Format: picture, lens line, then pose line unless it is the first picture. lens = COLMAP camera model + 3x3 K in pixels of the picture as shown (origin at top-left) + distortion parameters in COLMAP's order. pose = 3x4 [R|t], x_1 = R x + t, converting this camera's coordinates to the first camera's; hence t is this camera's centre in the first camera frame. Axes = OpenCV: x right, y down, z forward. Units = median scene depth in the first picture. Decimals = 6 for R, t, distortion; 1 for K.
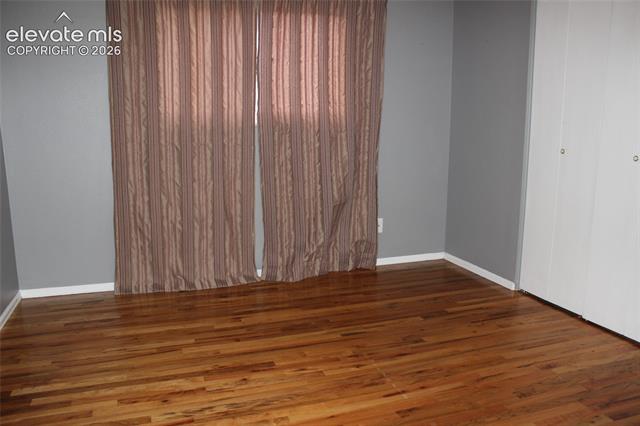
lens RADIAL K [[531.7, 0, 317.8], [0, 531.7, 215.1], [0, 0, 1]] dist [-0.161526, 0.143250]
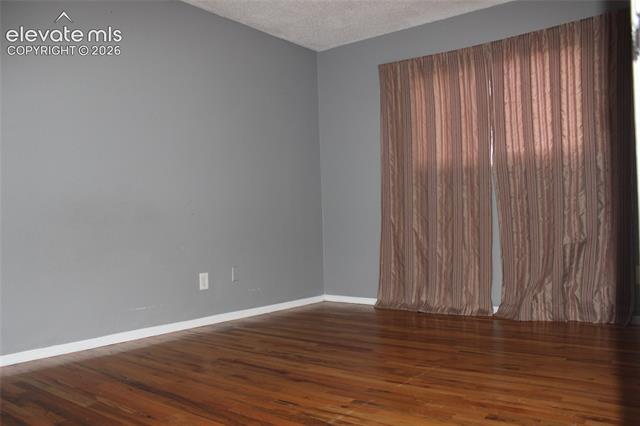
lens RADIAL K [[531.7, 0, 317.8], [0, 531.7, 215.1], [0, 0, 1]] dist [-0.161526, 0.143250]
pose [[0.539523, -0.033917, -0.841287, 0.704316], [-0.129632, 0.983929, -0.122801, 0.125205], [0.831932, 0.175311, 0.526456, 0.207138]]
